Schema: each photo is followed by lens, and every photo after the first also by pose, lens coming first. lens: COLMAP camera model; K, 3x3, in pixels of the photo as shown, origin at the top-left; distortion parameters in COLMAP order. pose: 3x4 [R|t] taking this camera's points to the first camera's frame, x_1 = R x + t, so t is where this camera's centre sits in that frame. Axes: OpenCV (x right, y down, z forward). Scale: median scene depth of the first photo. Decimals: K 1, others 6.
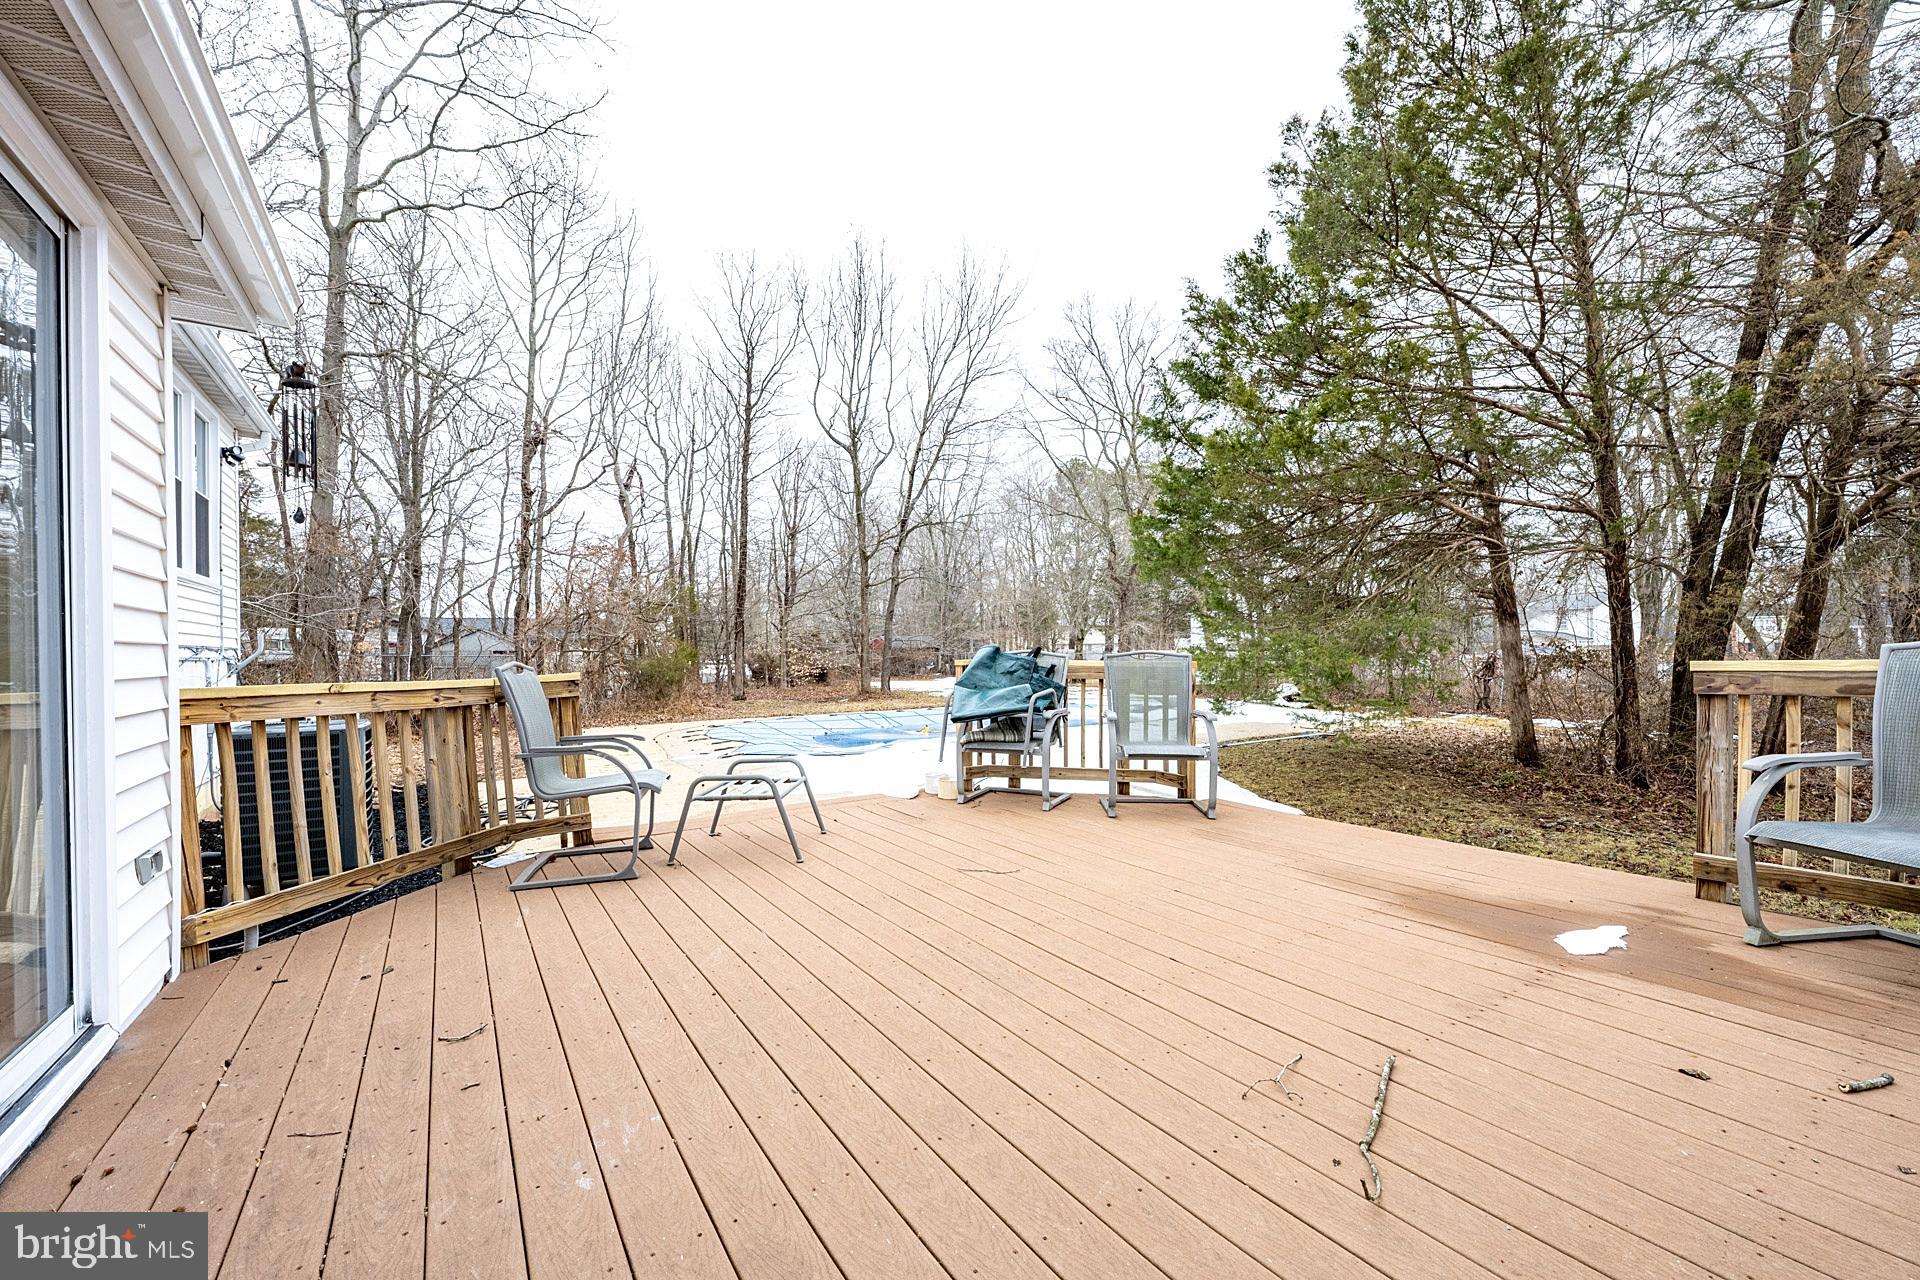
lens RADIAL K [[765.5, 0, 960.3], [0, 765.5, 656.1], [0, 0, 1]] dist [0.005503, -0.000540]
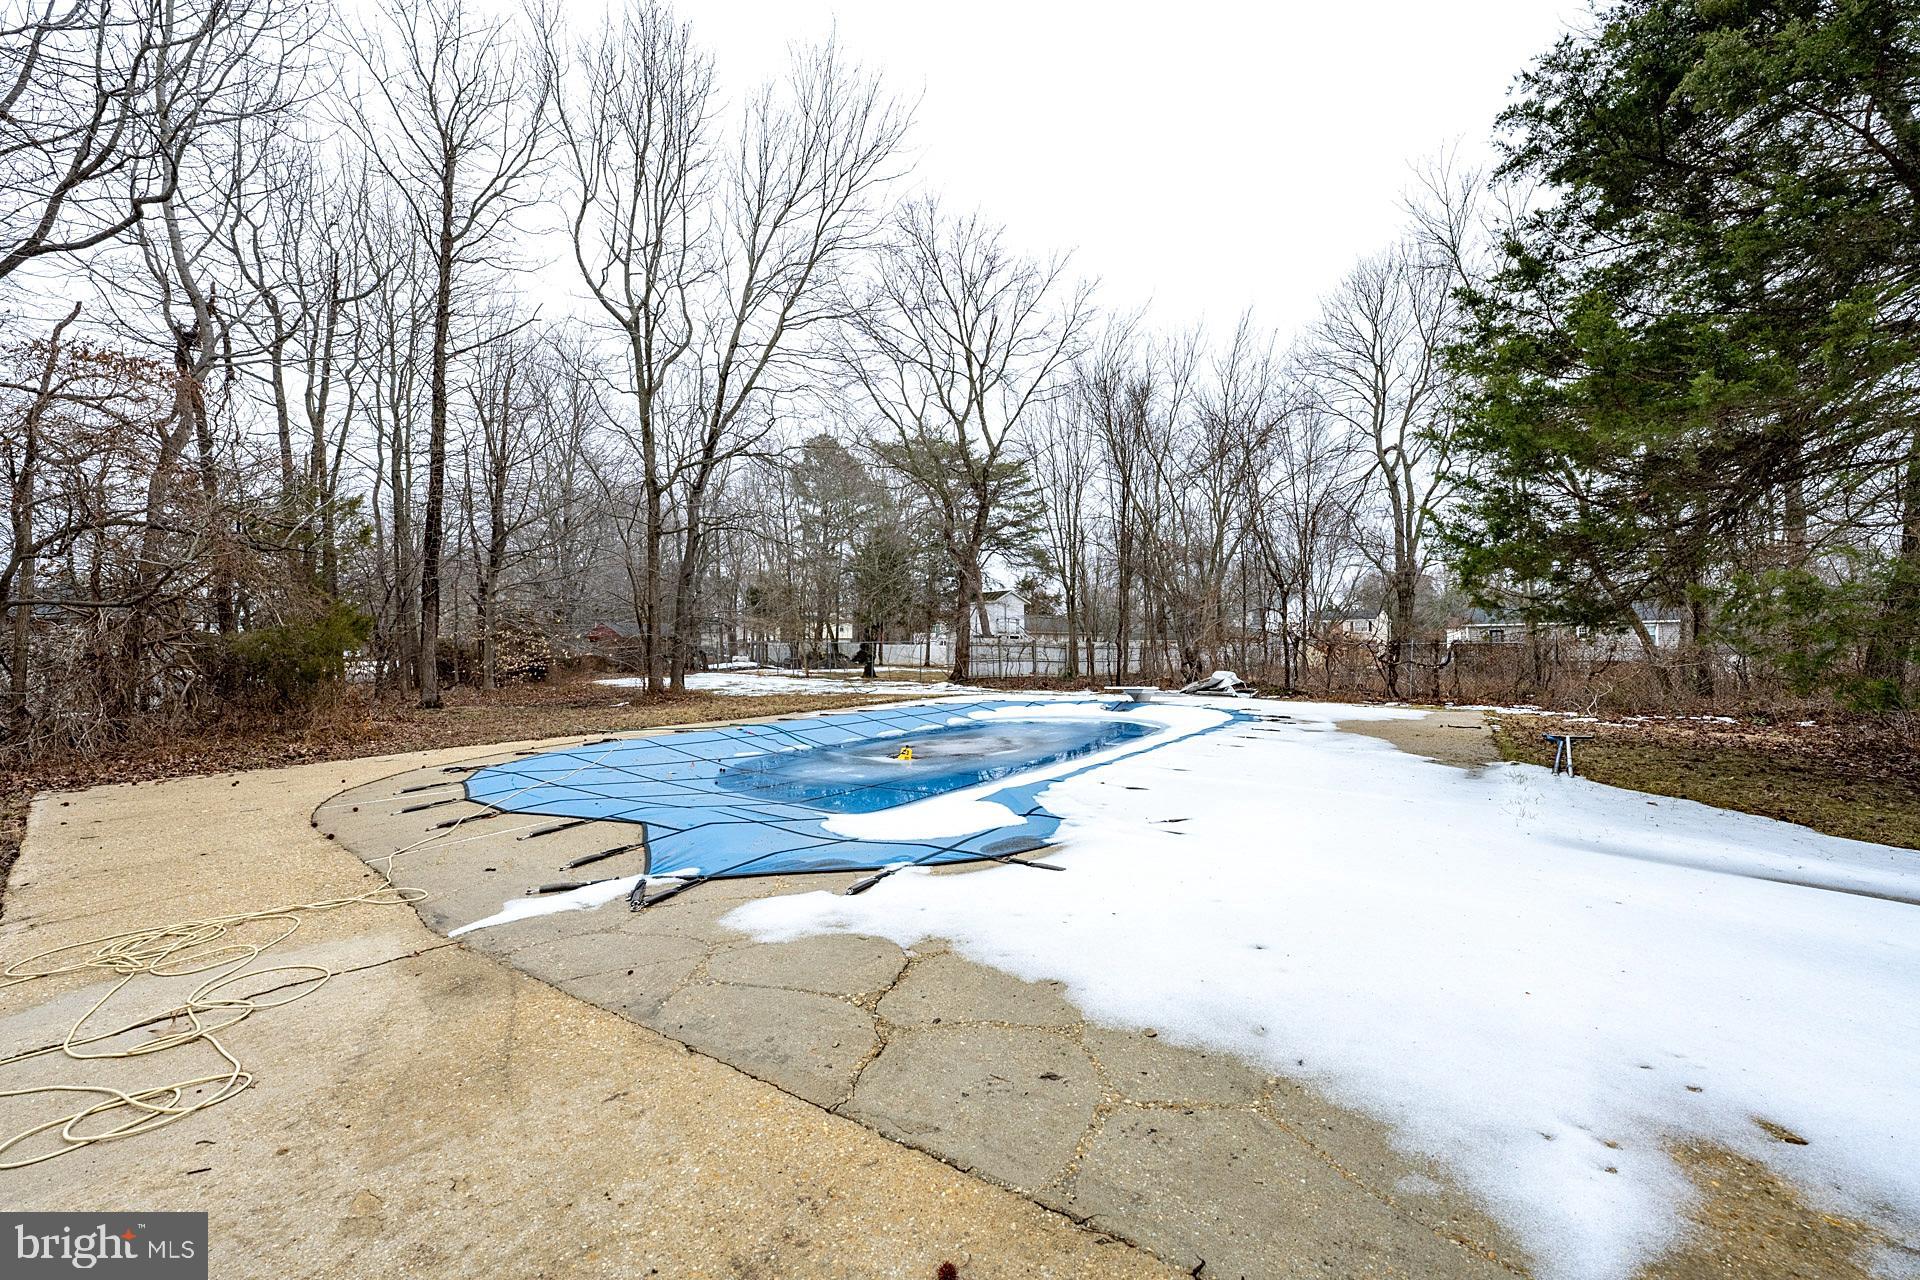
lens RADIAL K [[765.5, 0, 951.6], [0, 765.5, 652.3], [0, 0, 1]] dist [0.005503, -0.000540]
pose [[0.931680, 0.001229, 0.363279, -0.351629], [-0.000618, 0.999998, -0.001798, 0.036323], [-0.363281, 0.001450, 0.931679, 0.785642]]
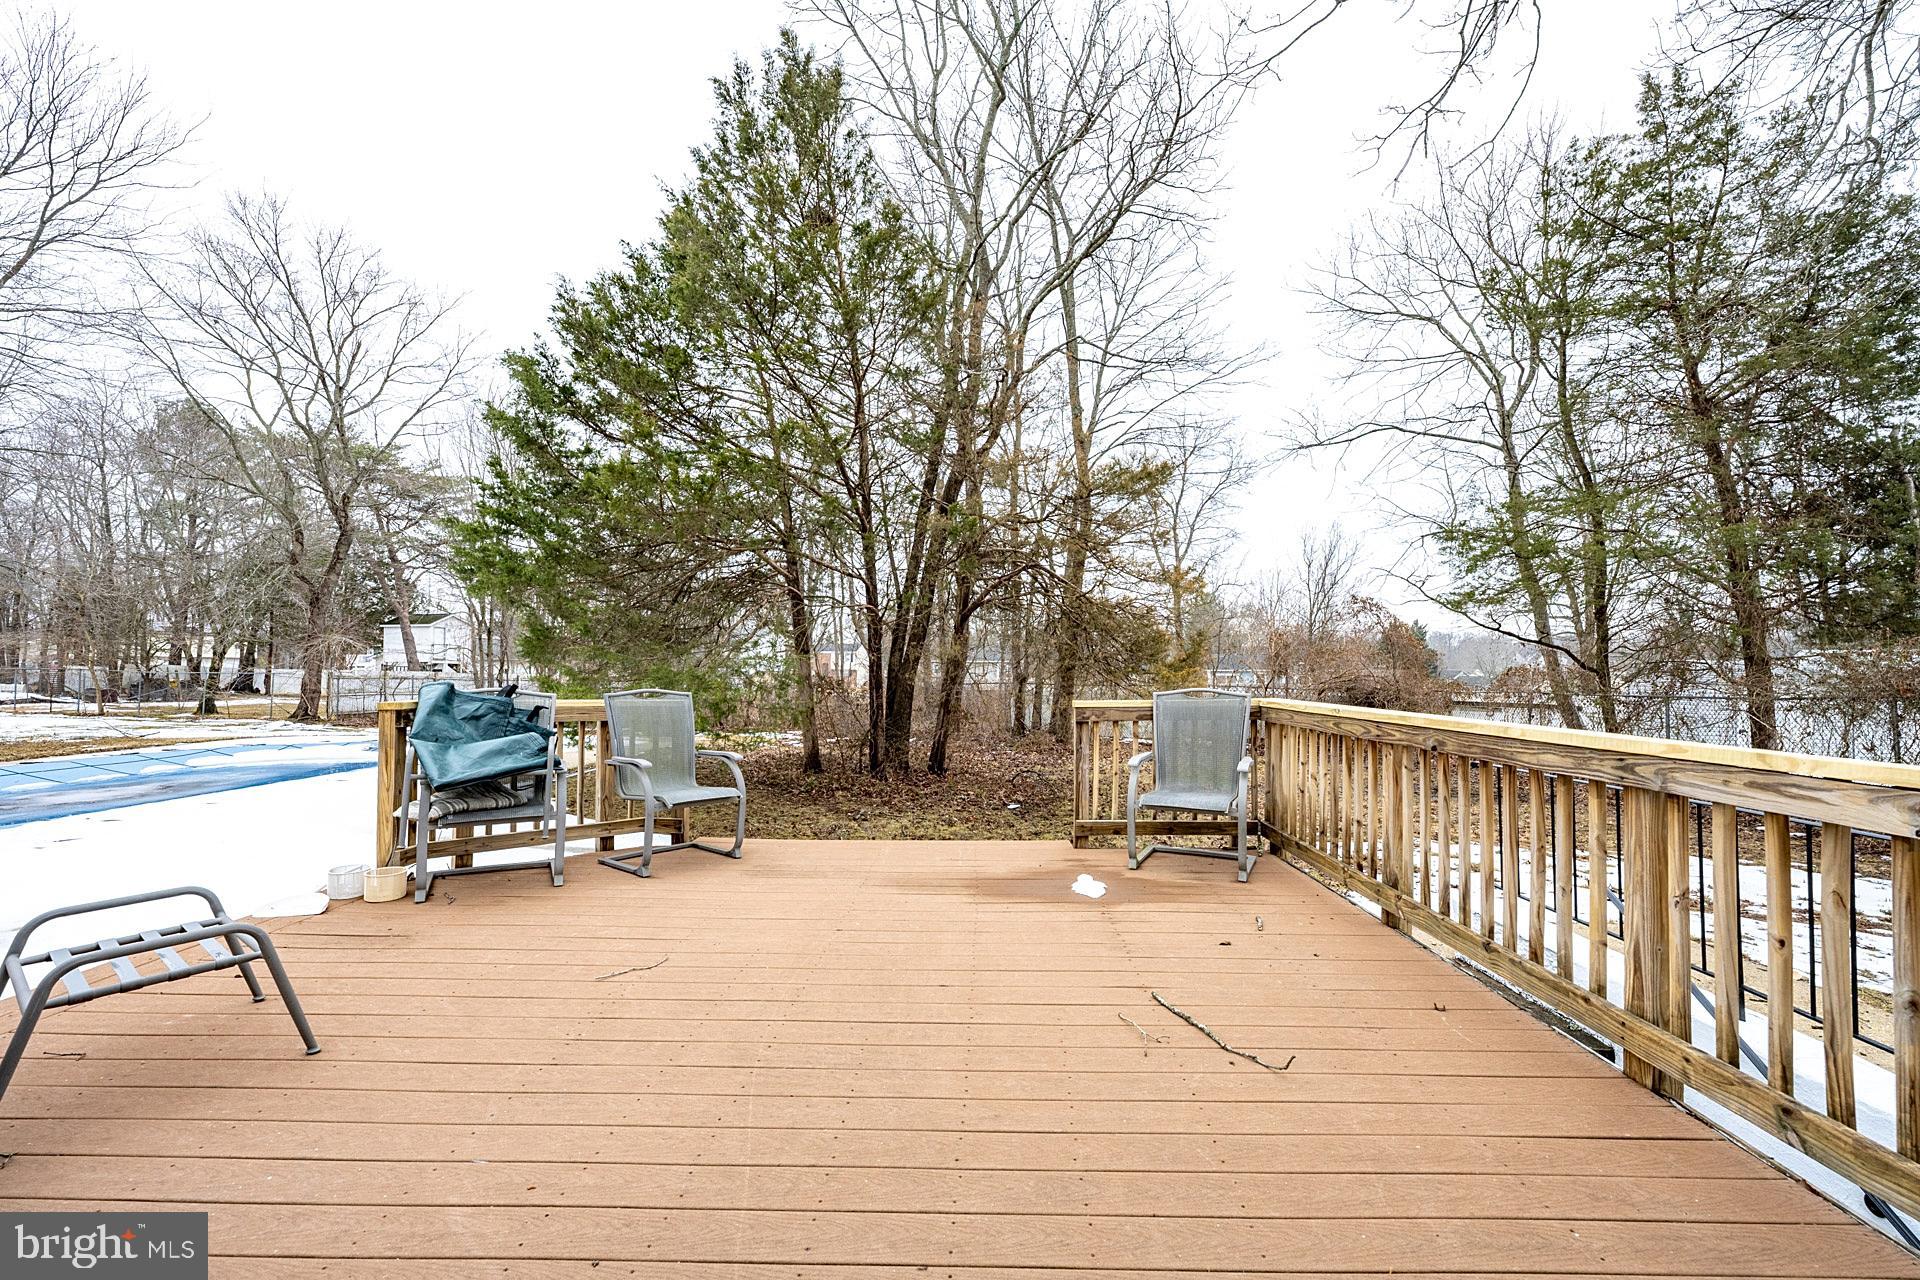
lens RADIAL K [[765.5, 0, 949.4], [0, 765.5, 651.0], [0, 0, 1]] dist [0.005503, -0.000540]
pose [[0.580185, 0.033362, 0.813801, -0.163931], [-0.007066, 0.999329, -0.035930, -0.012181], [-0.814454, 0.015096, 0.580032, 0.089251]]
